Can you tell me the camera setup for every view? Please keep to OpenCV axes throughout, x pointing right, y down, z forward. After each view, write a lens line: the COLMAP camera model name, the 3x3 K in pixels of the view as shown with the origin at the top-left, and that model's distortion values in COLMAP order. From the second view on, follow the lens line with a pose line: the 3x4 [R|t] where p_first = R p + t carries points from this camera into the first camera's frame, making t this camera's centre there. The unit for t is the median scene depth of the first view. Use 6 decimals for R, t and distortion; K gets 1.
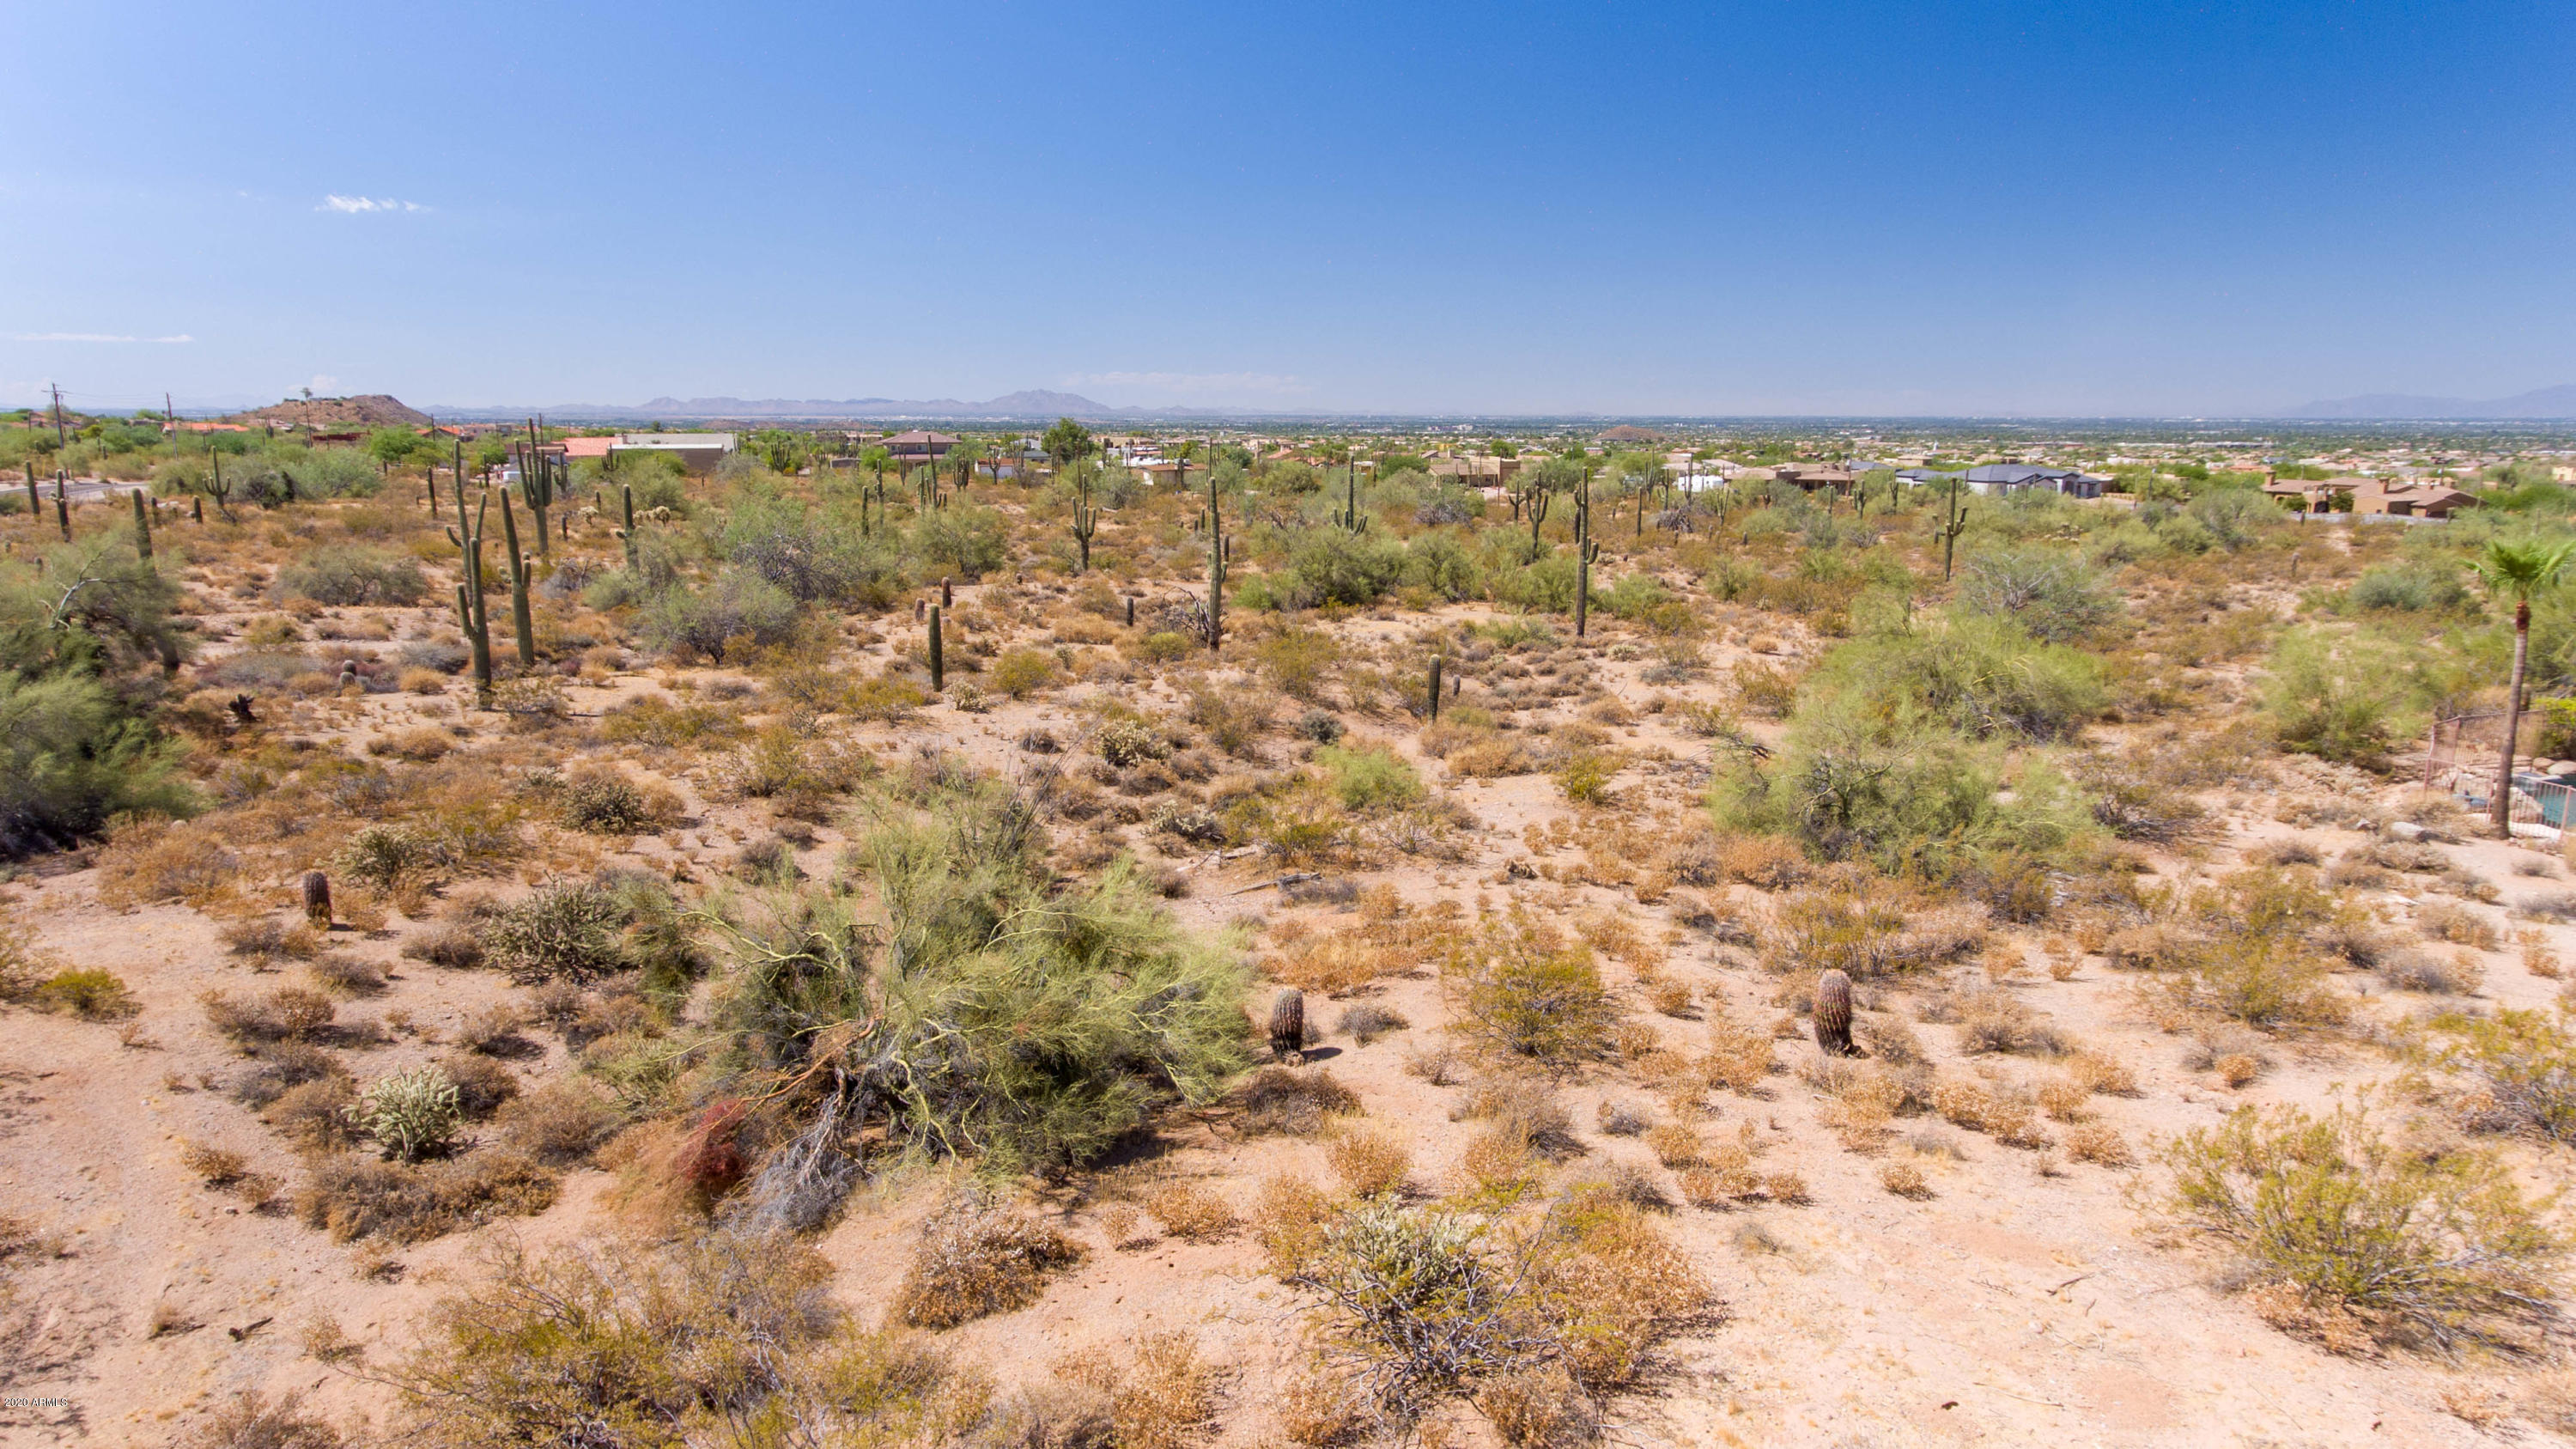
lens RADIAL K [[1518.1, 0, 1292.8], [0, 1518.1, 710.3], [0, 0, 1]] dist [0.015524, 0.005679]
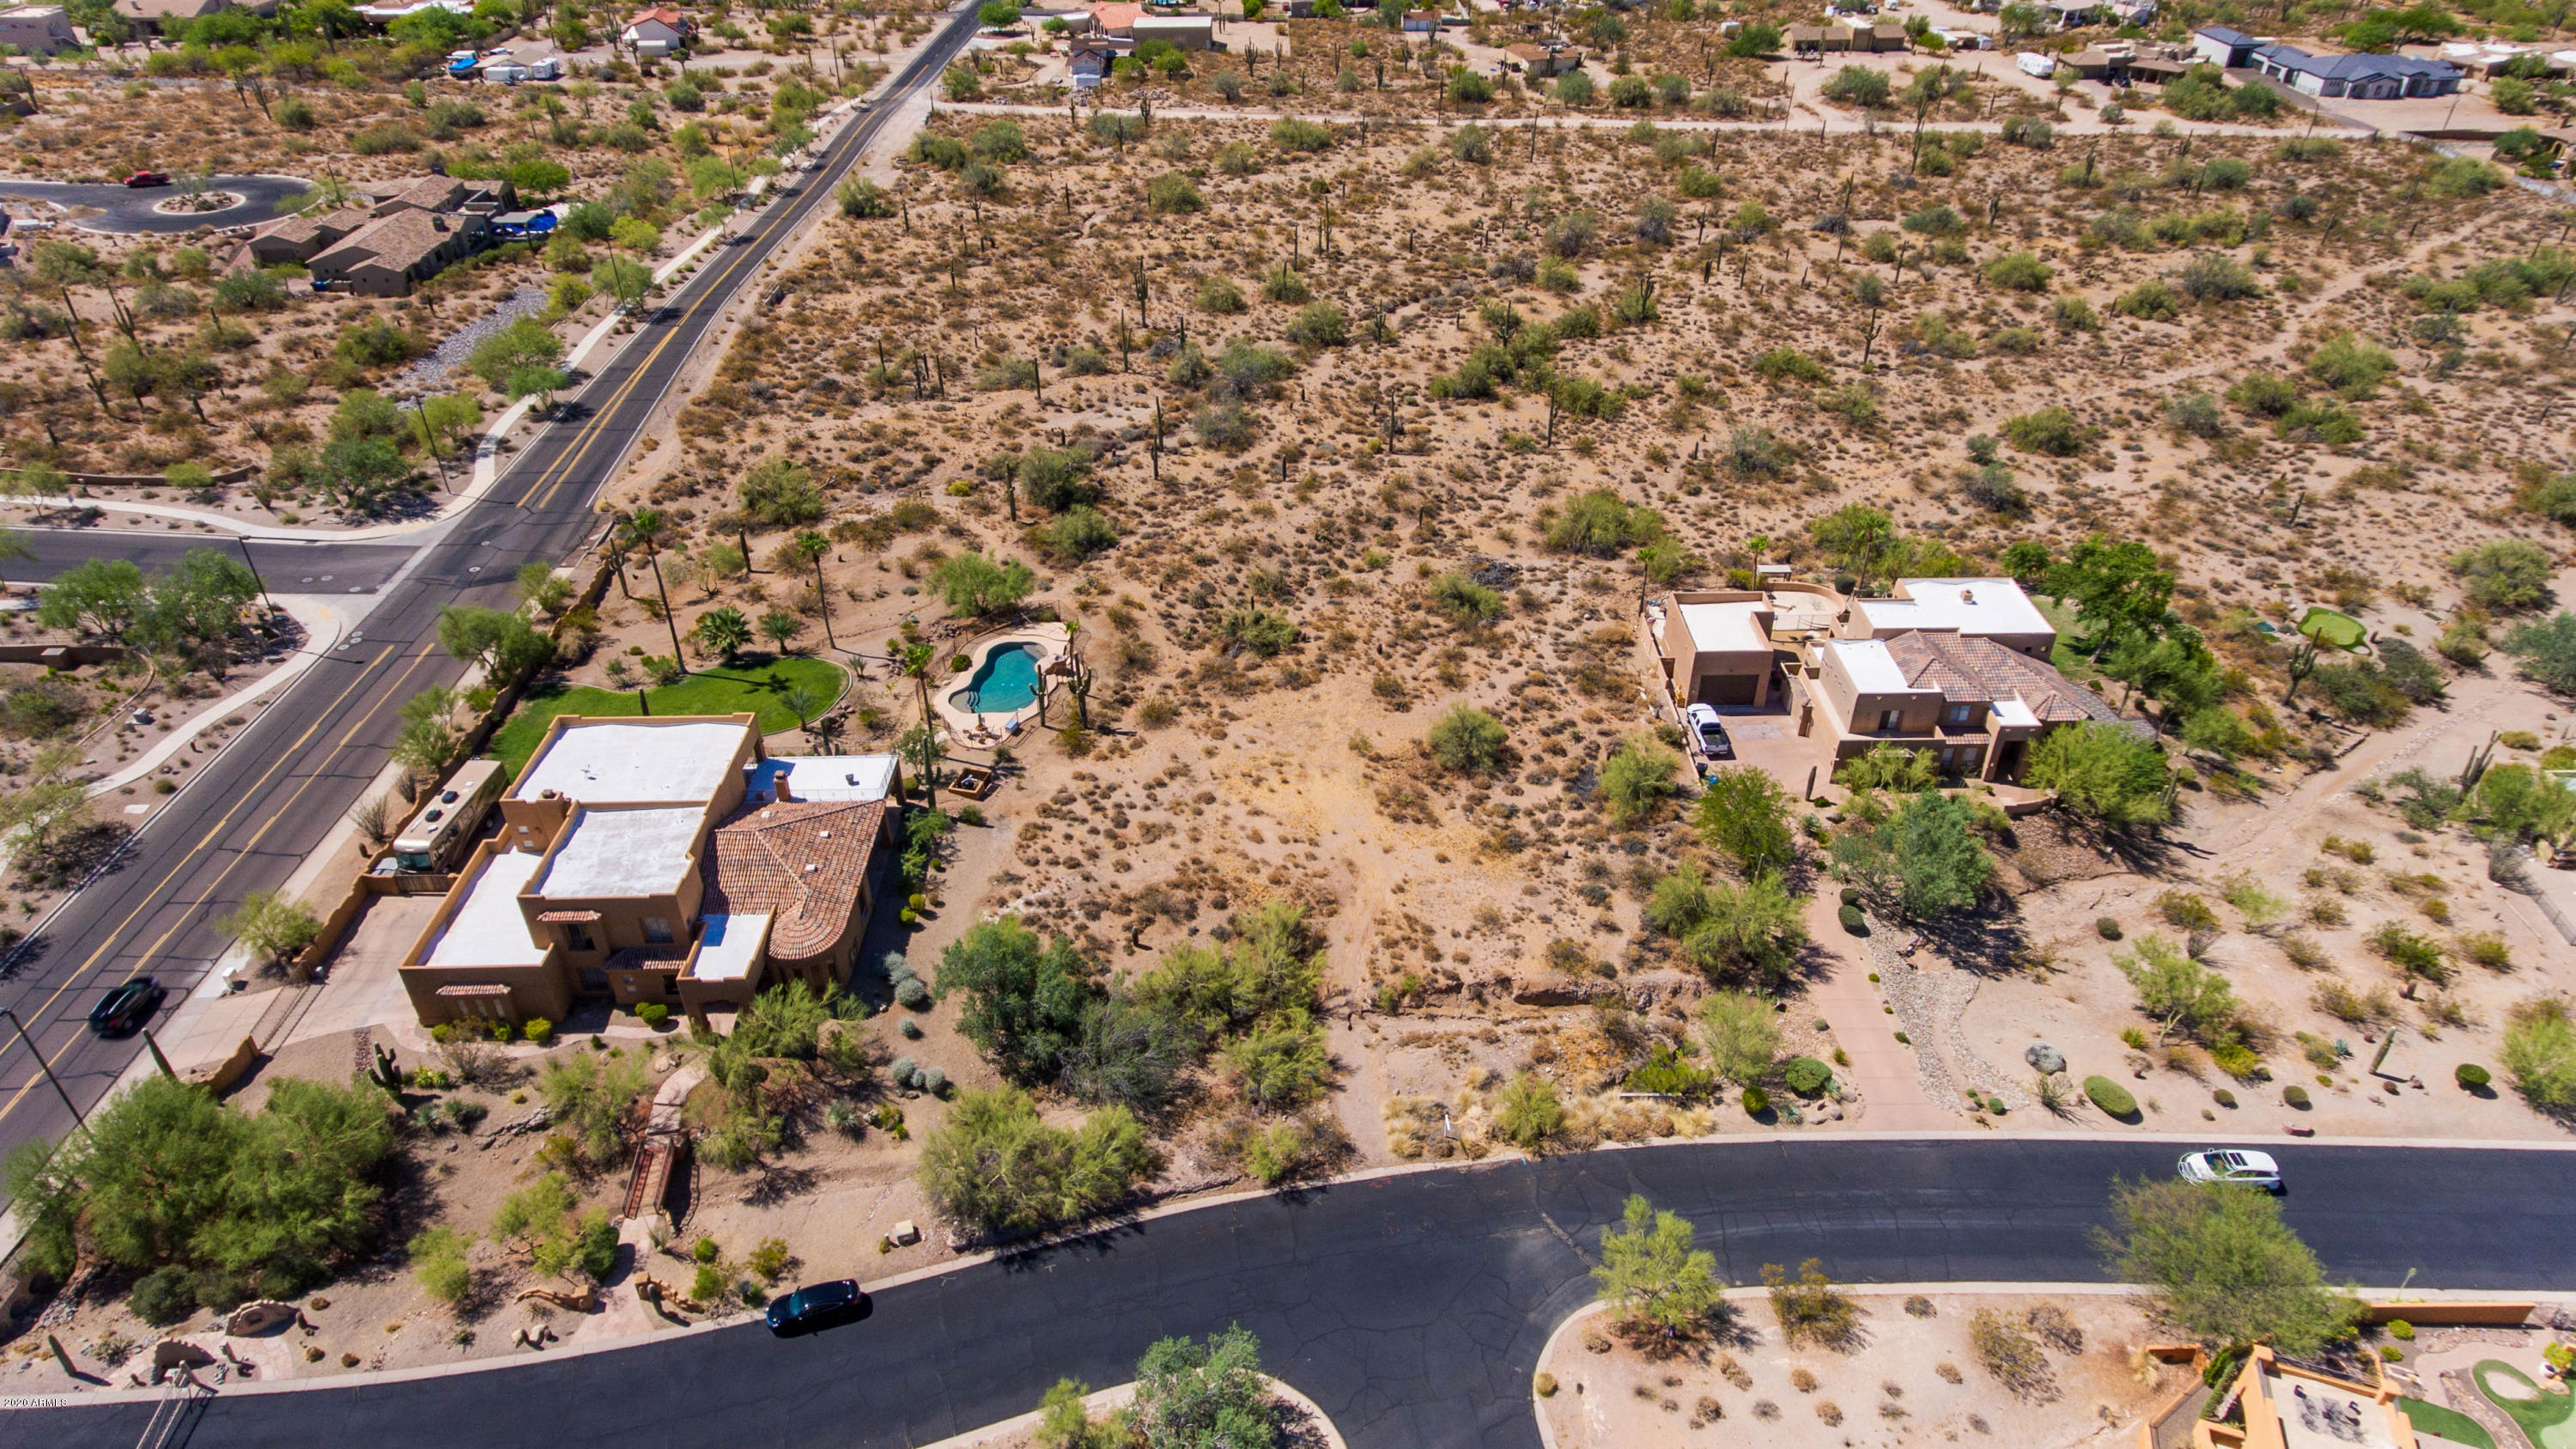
lens RADIAL K [[1518.1, 0, 1300.9], [0, 1518.1, 687.7], [0, 0, 1]] dist [0.015524, 0.005679]
pose [[0.955707, 0.162149, -0.245625, 0.820738], [-0.055661, 0.919068, 0.390149, -1.083952], [0.289009, -0.359197, 0.887385, -2.478570]]
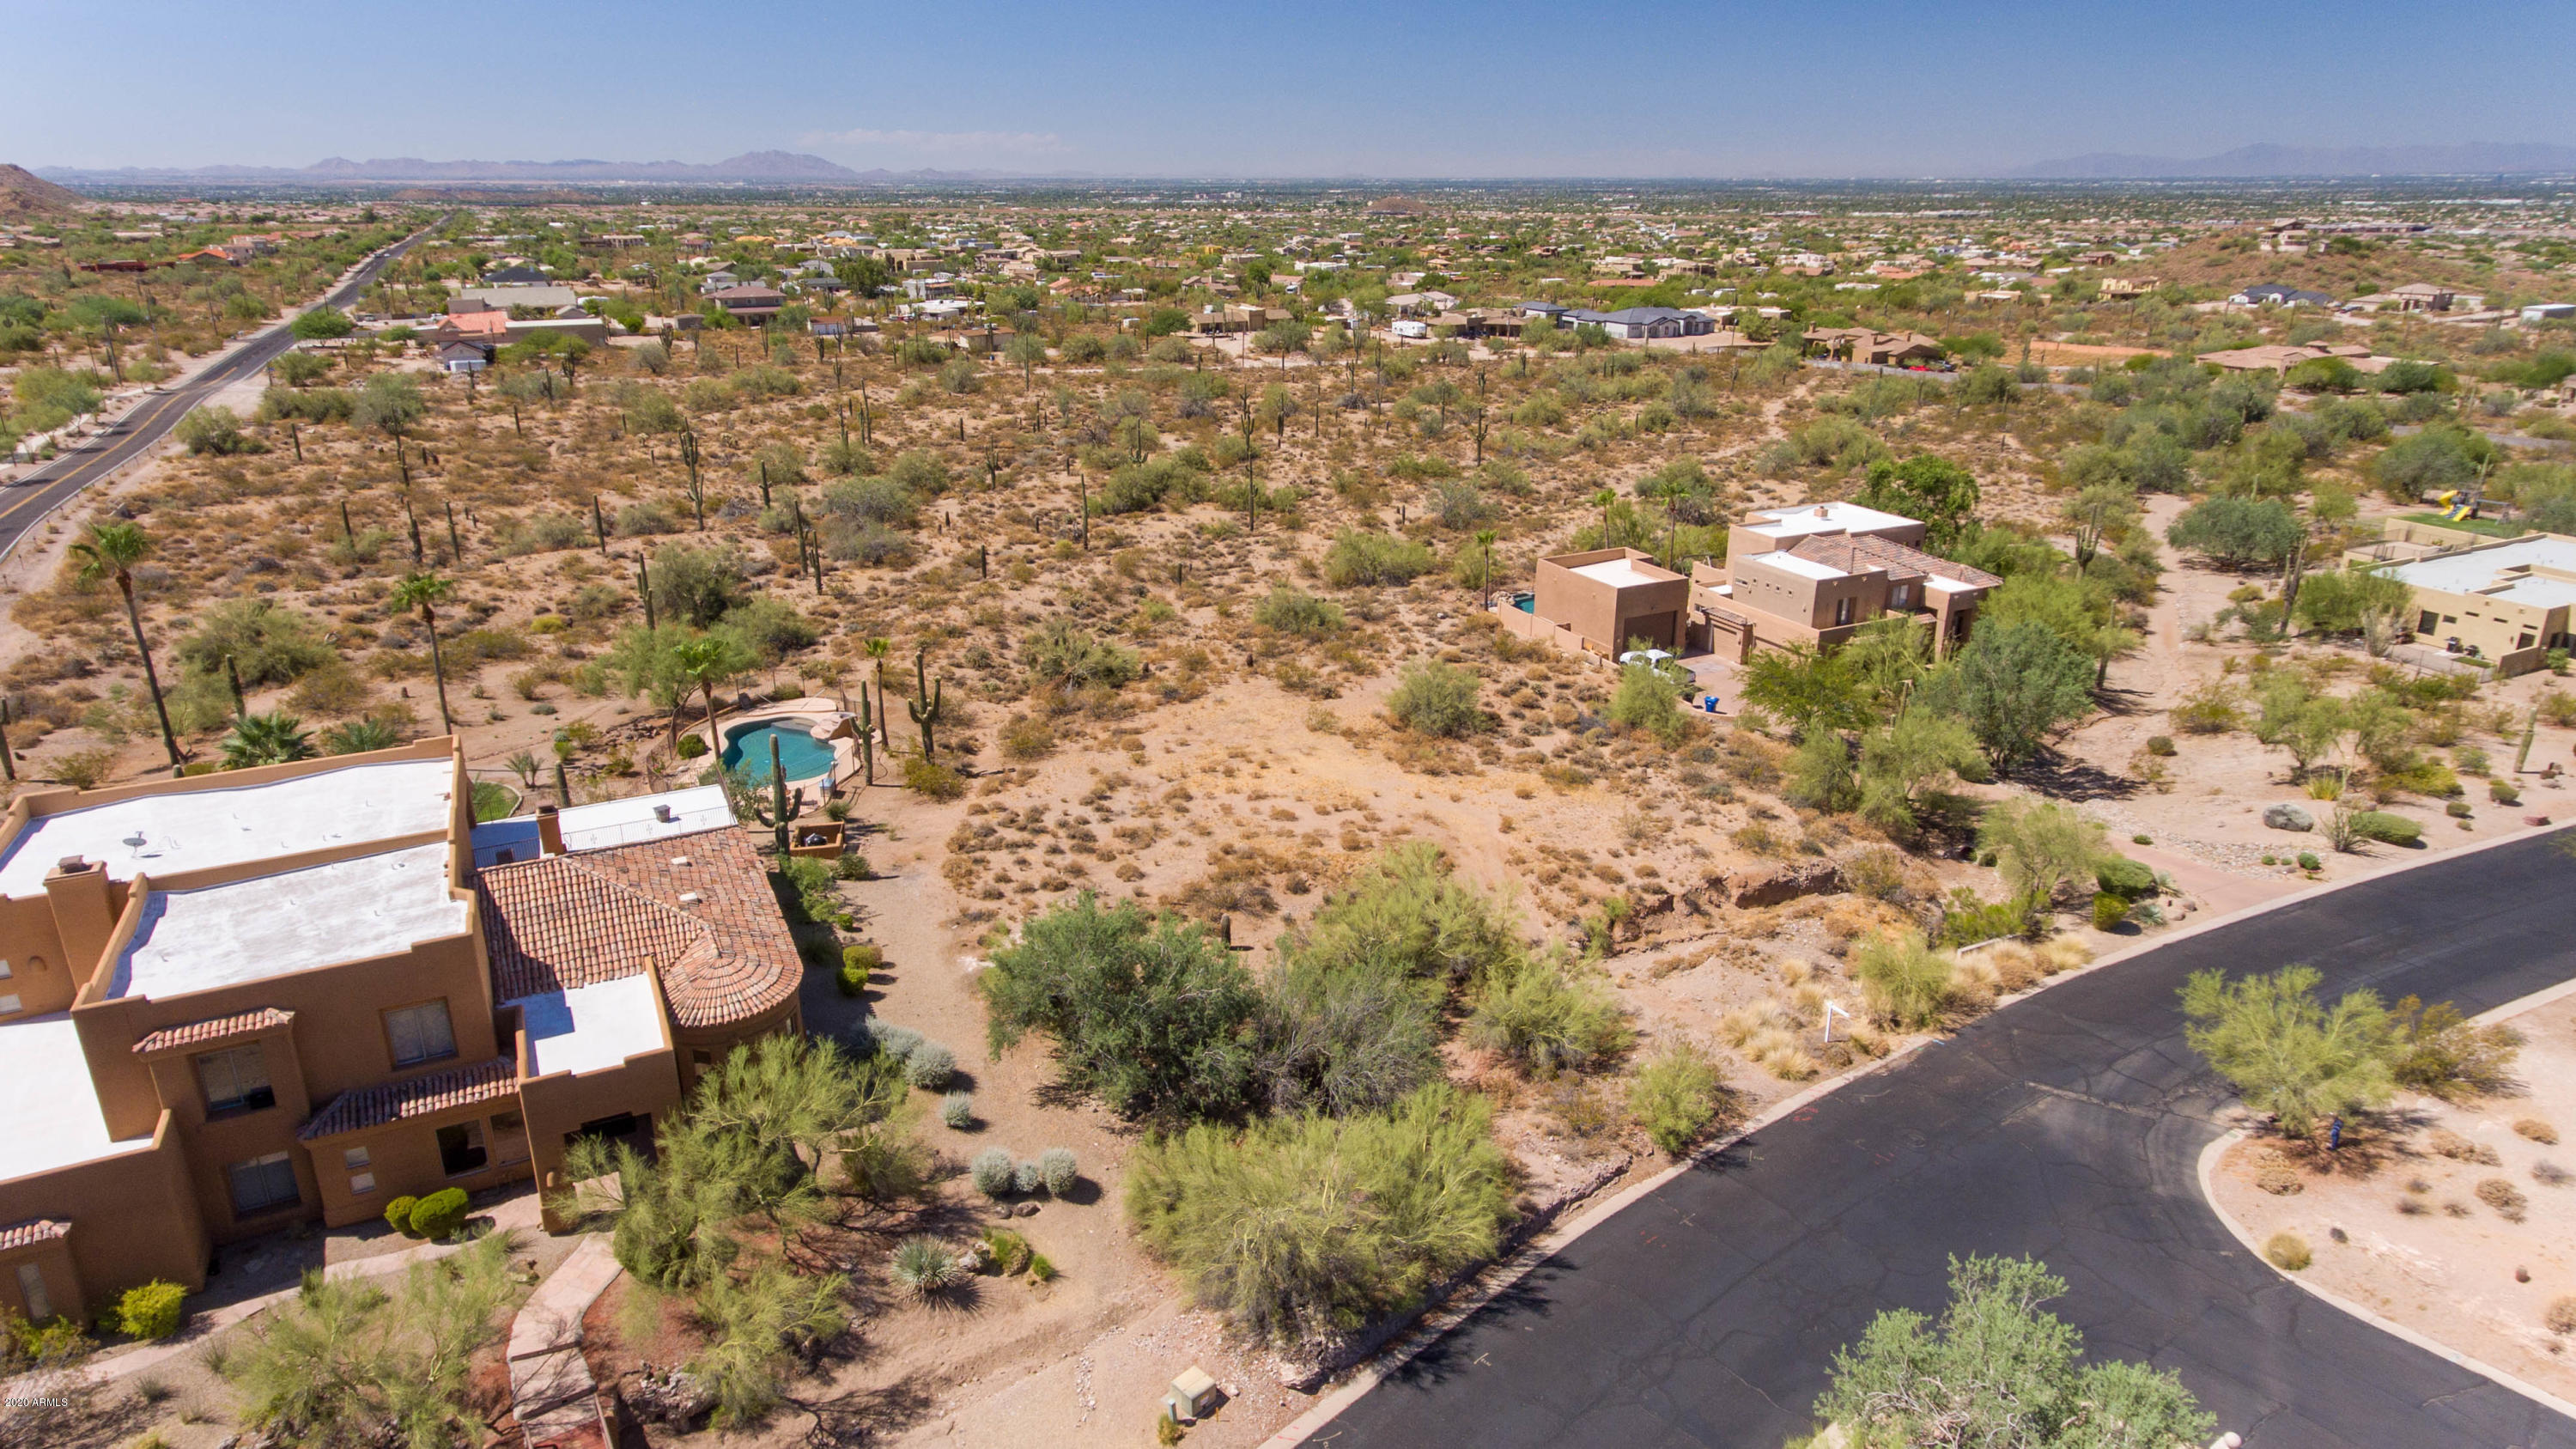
lens RADIAL K [[1518.1, 0, 1297.9], [0, 1518.1, 715.0], [0, 0, 1]] dist [0.015524, 0.005679]
pose [[0.988701, -0.051526, 0.140770, -0.109974], [0.030332, 0.988410, 0.148745, -0.187615], [-0.146803, -0.142795, 0.978805, -2.019750]]
